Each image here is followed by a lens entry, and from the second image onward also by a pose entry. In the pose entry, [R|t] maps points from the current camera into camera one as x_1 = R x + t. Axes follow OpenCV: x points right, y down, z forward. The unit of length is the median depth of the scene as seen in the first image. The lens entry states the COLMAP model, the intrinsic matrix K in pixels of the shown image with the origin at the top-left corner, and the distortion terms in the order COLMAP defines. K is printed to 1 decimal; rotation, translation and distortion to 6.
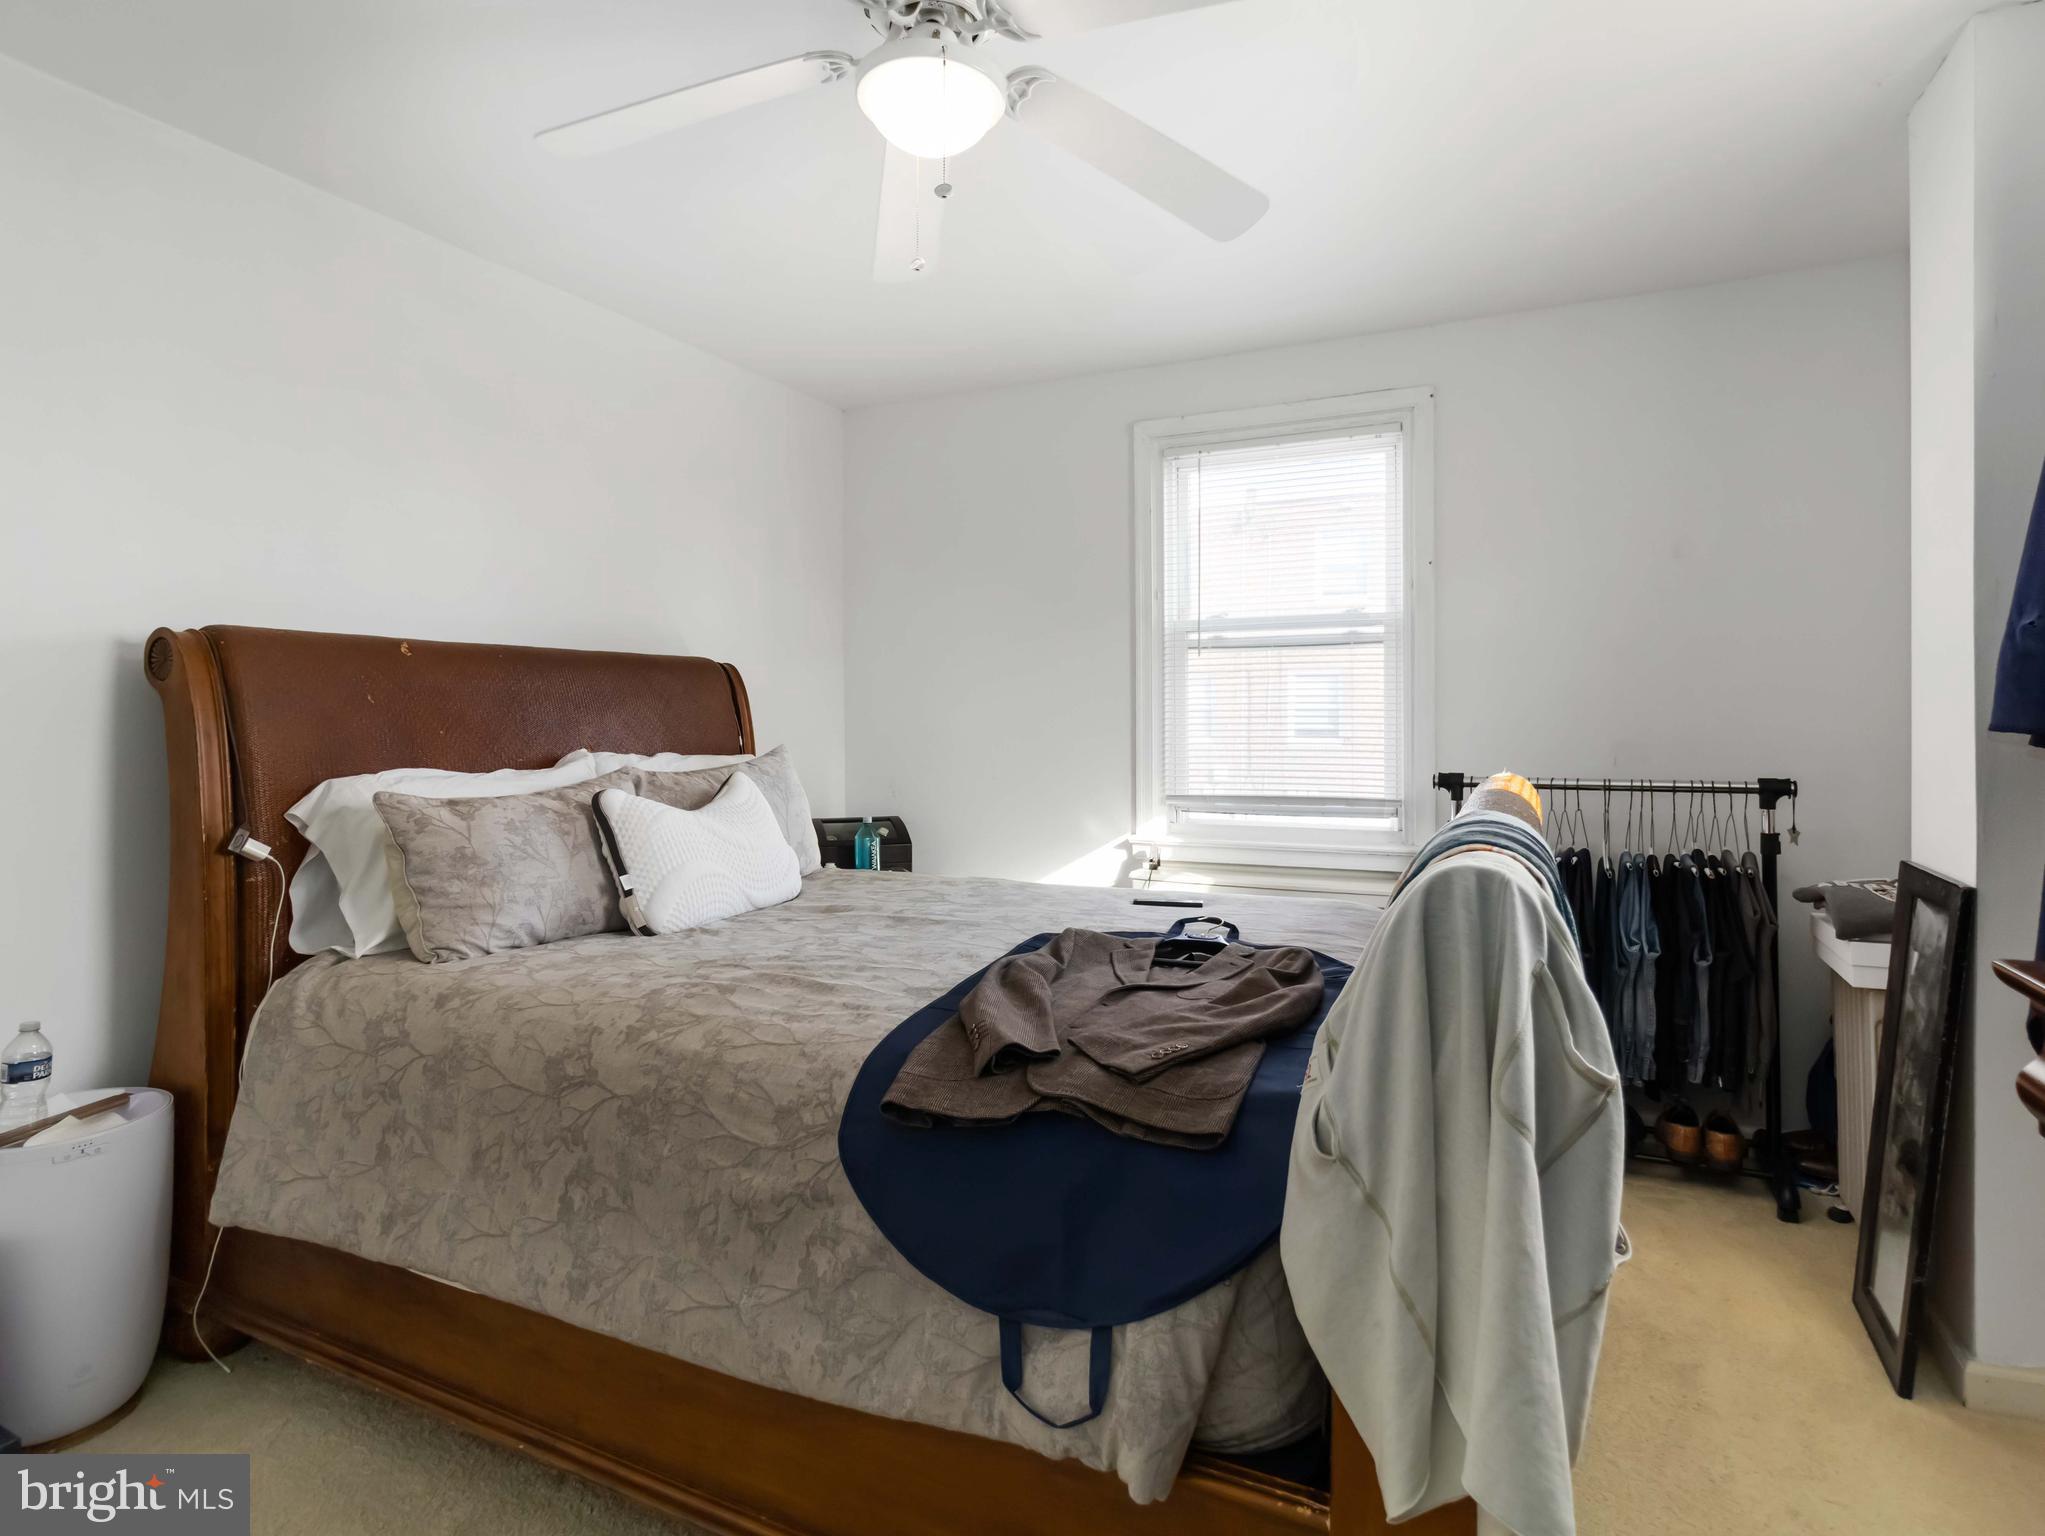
lens RADIAL K [[1060.8, 0, 977.7], [0, 1060.8, 726.4], [0, 0, 1]] dist [-0.003007, -0.001486]
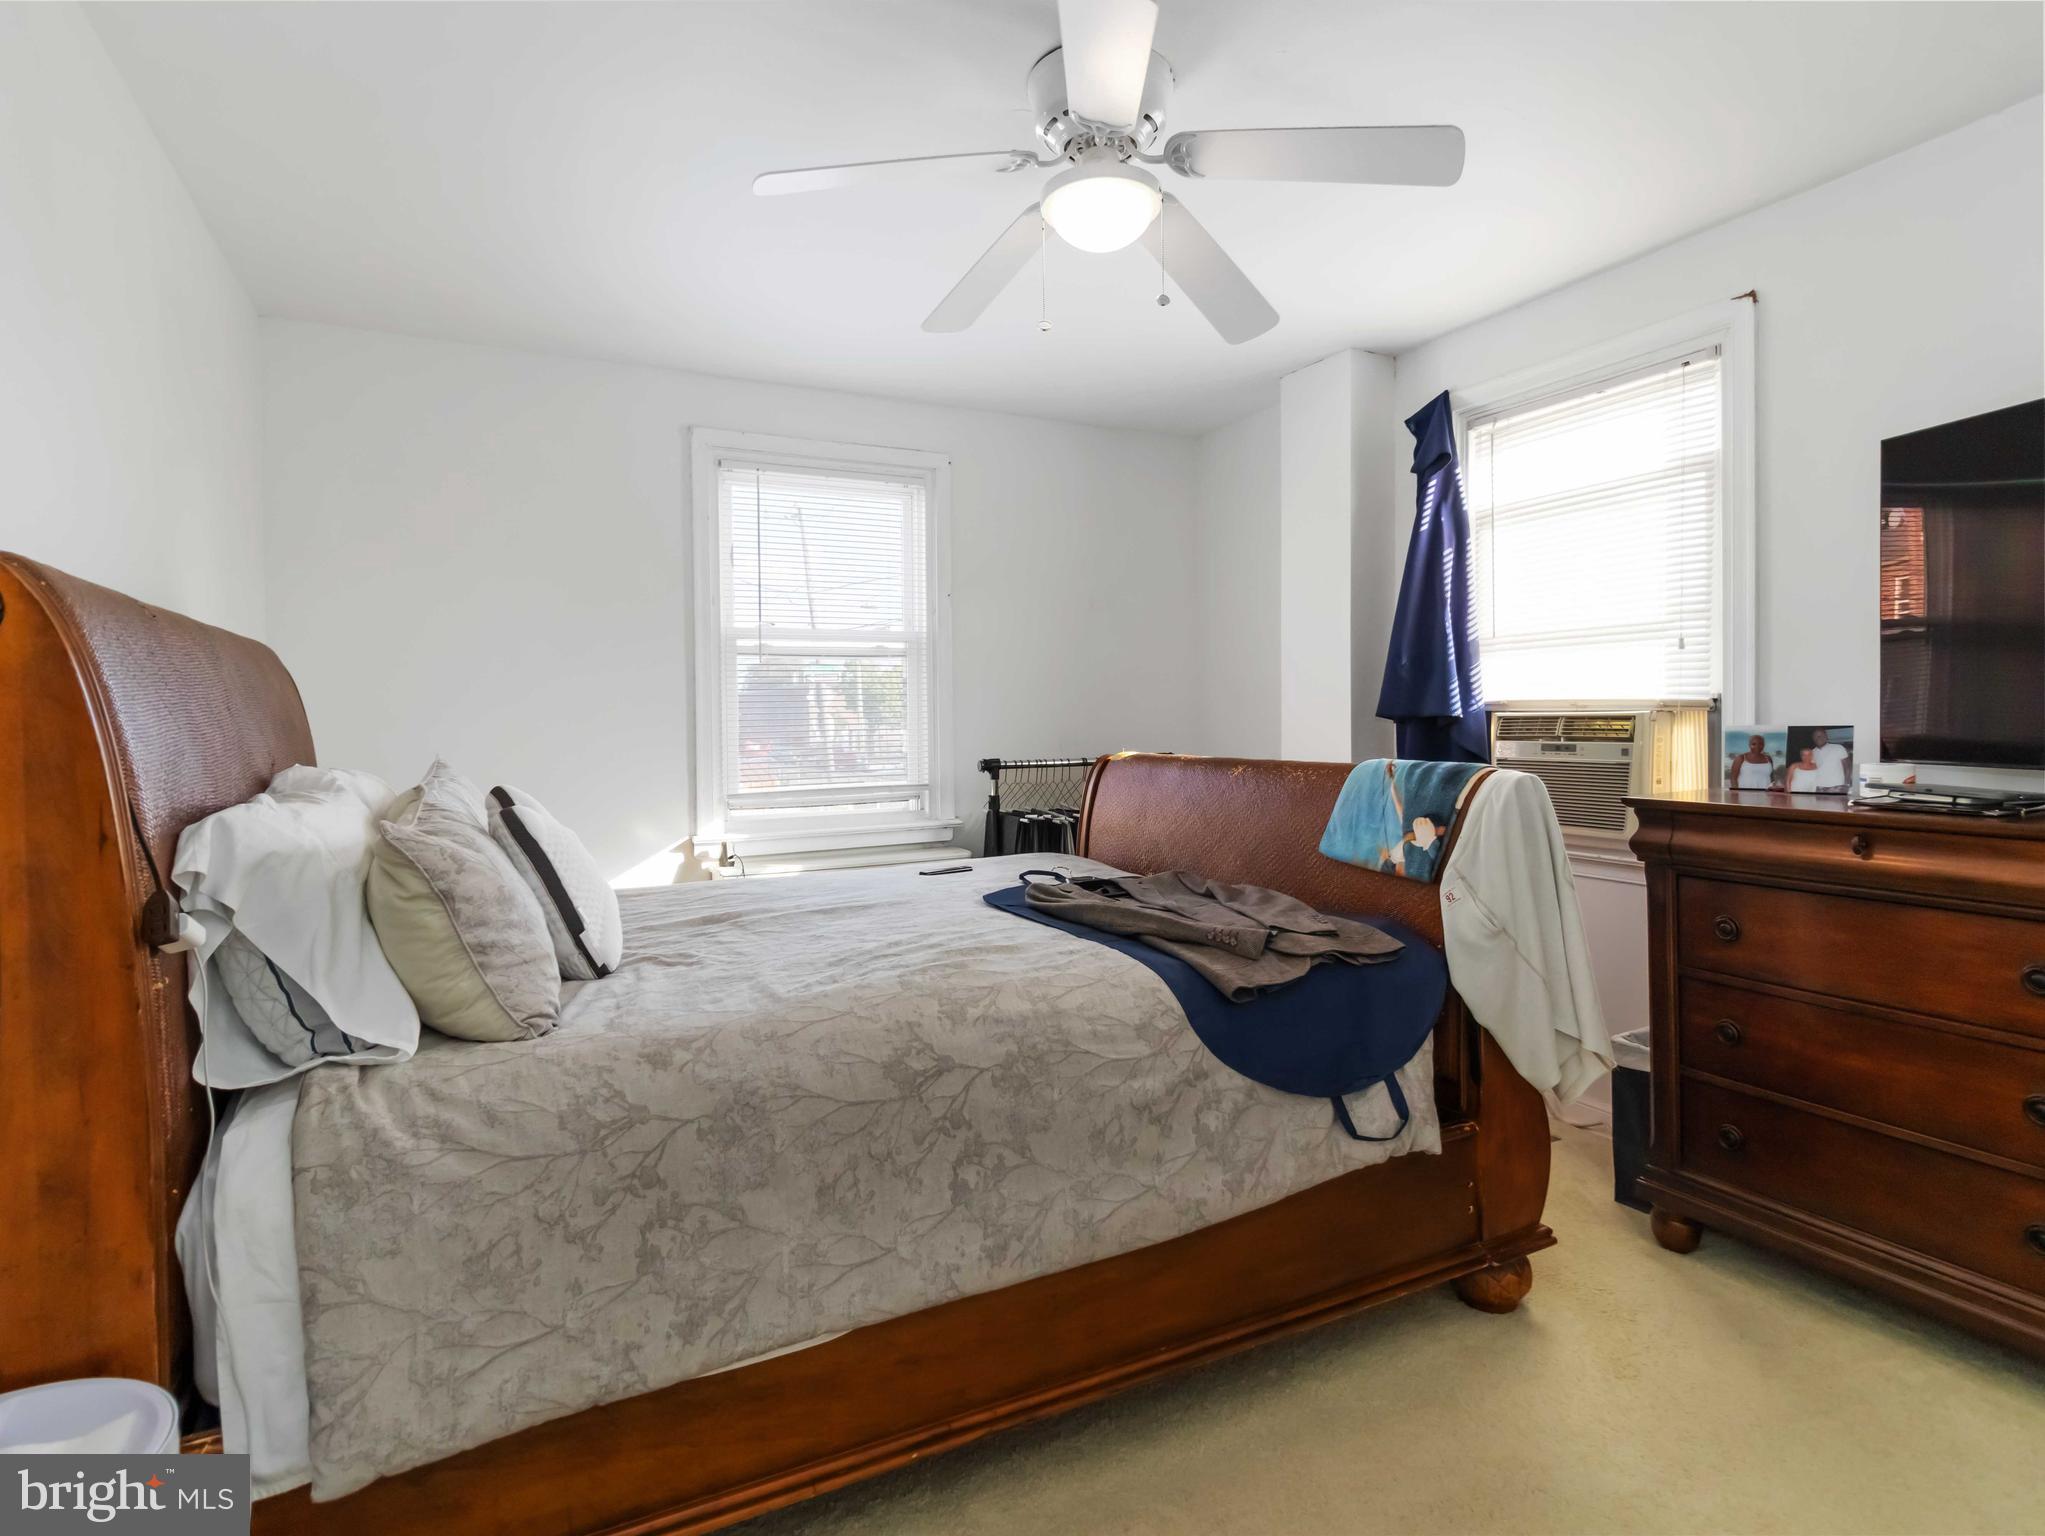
lens RADIAL K [[1060.8, 0, 1017.1], [0, 1060.8, 760.9], [0, 0, 1]] dist [-0.003007, -0.001486]
pose [[0.616160, -0.037900, 0.786709, -1.132847], [0.021125, 0.999277, 0.031596, 0.011772], [-0.787338, -0.002849, 0.616515, 0.329497]]
